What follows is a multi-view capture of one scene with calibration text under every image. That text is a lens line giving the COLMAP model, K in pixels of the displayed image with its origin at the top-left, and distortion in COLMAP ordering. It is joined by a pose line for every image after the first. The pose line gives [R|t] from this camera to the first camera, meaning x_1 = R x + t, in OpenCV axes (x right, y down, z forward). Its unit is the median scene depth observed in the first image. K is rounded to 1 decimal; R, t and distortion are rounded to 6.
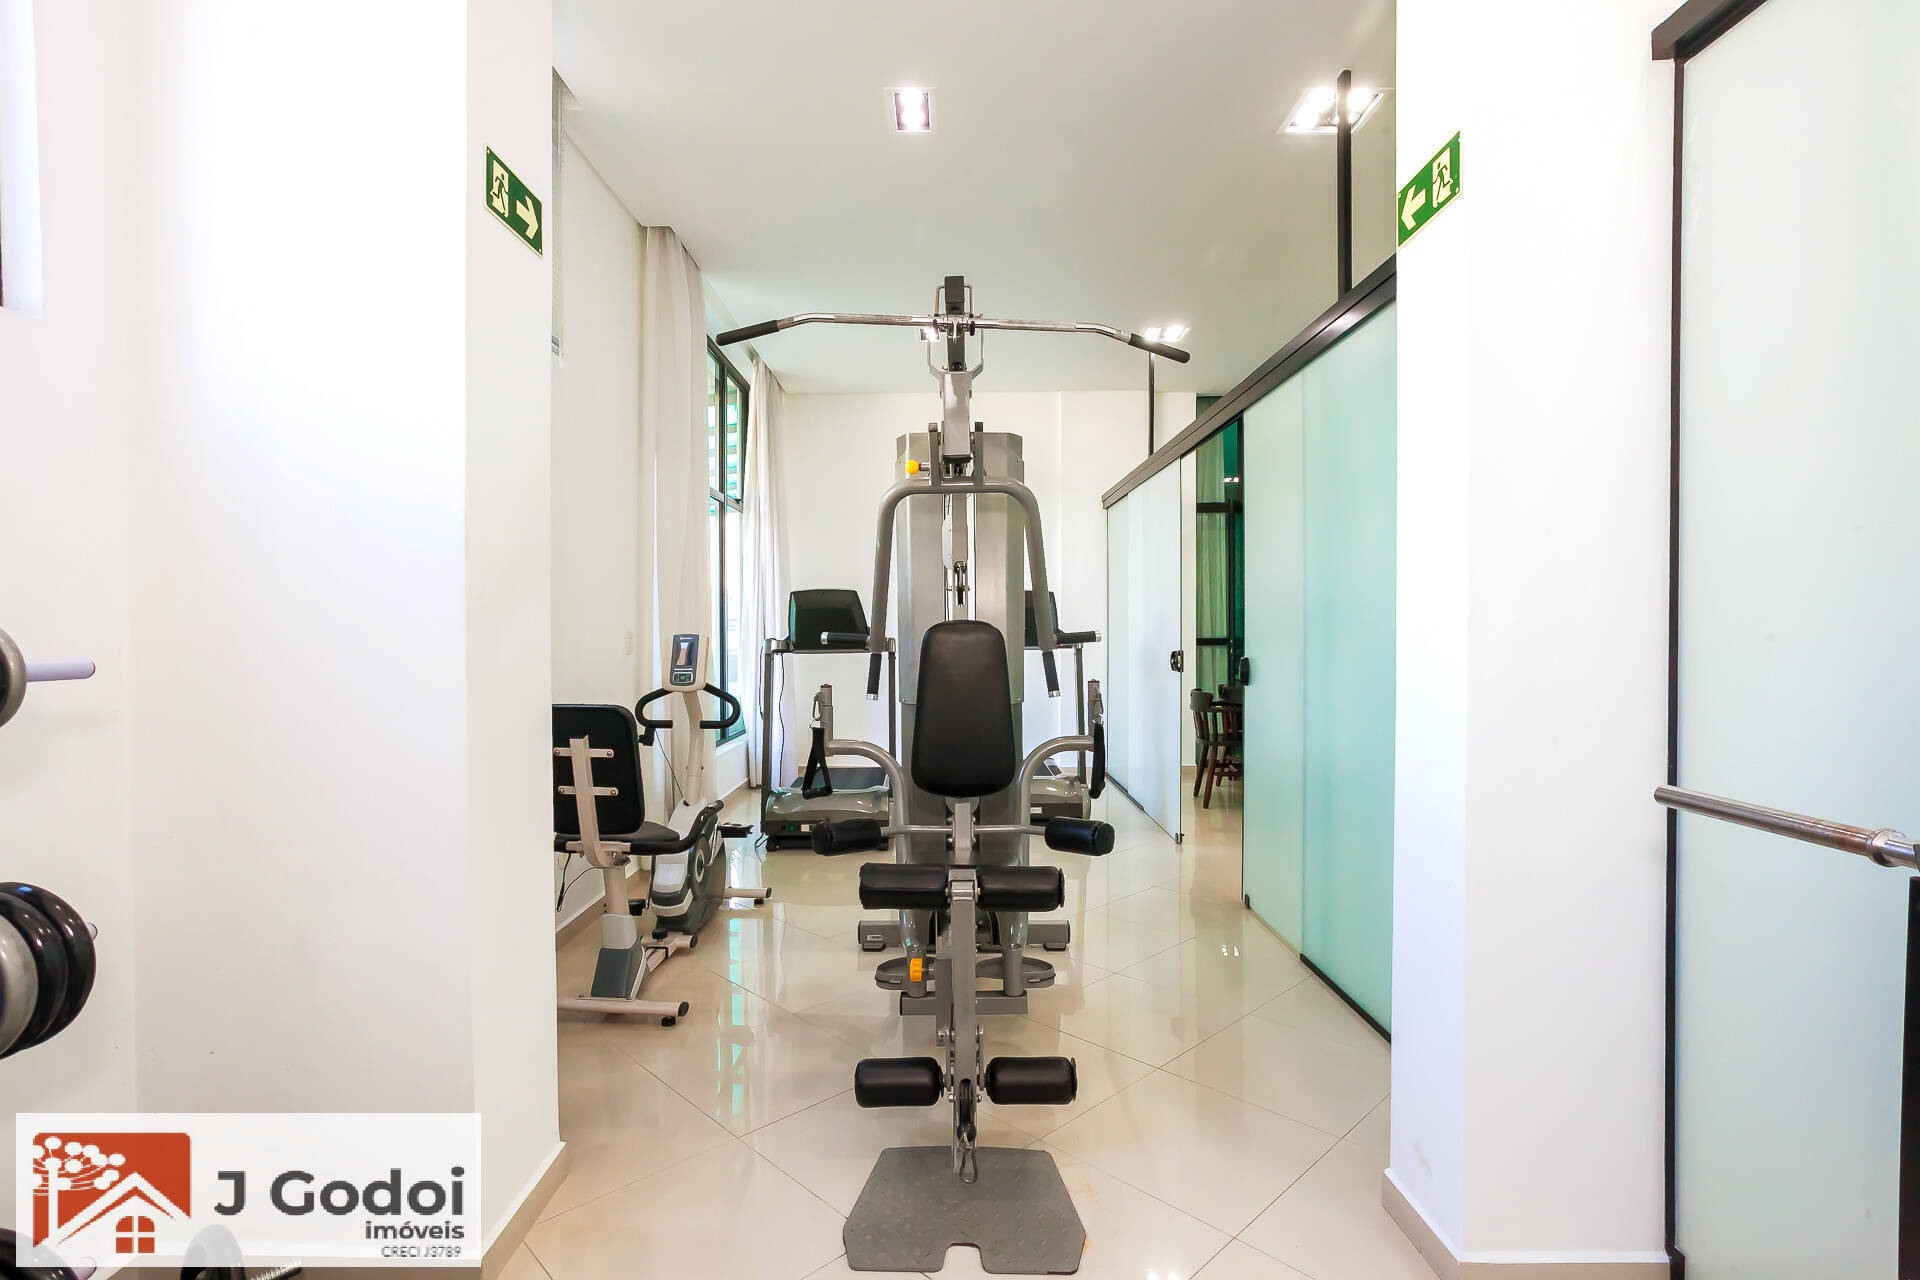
lens RADIAL K [[941.5, 0, 955.3], [0, 941.5, 637.5], [0, 0, 1]] dist [-0.039785, 0.024775]
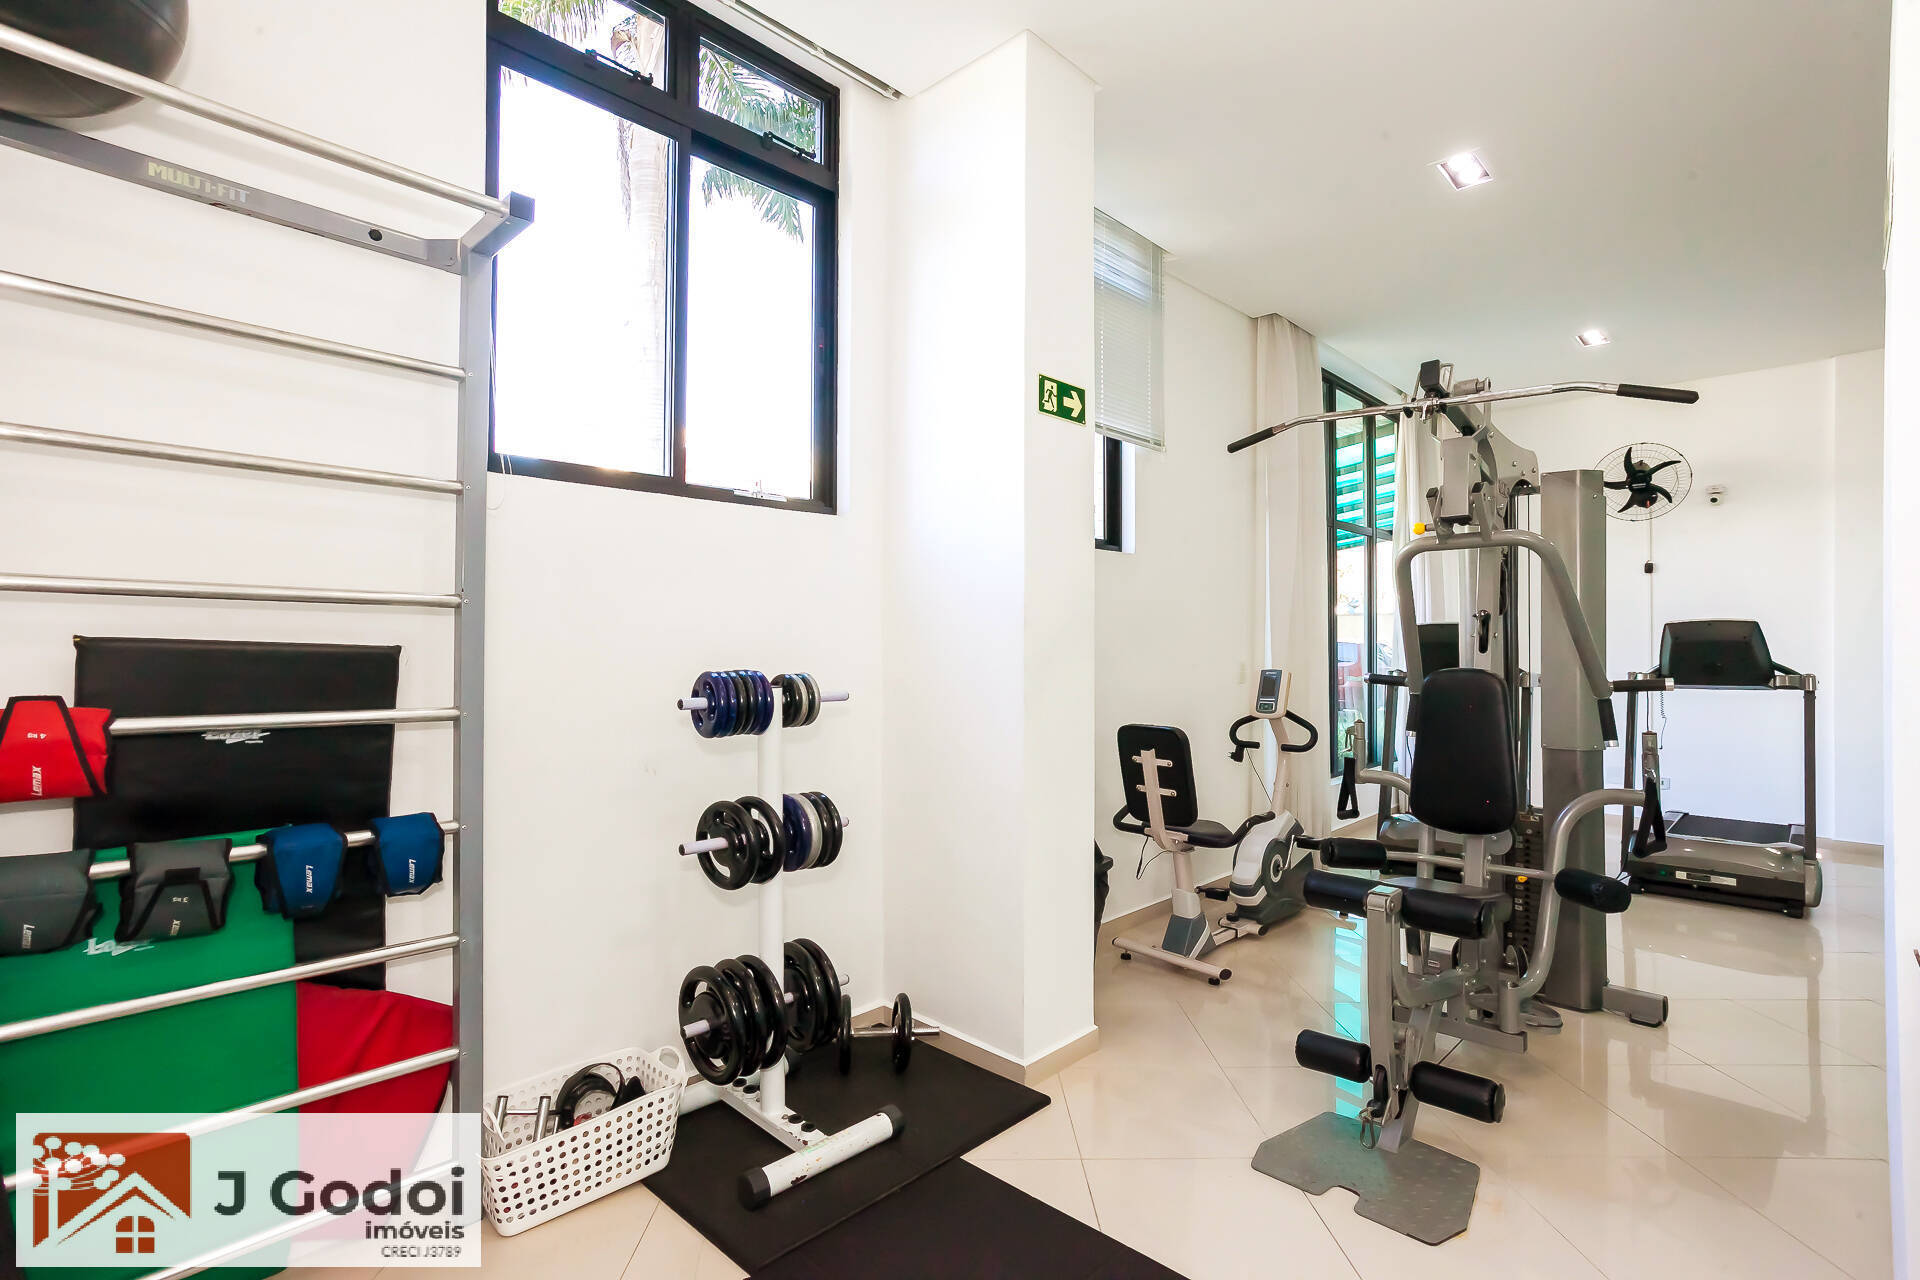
lens RADIAL K [[941.5, 0, 954.9], [0, 941.5, 638.2], [0, 0, 1]] dist [-0.039785, 0.024775]
pose [[0.729532, 0.000651, -0.683947, 0.298603], [-0.011401, 0.999872, -0.011209, -0.032719], [0.683852, 0.015975, 0.729446, -0.164058]]
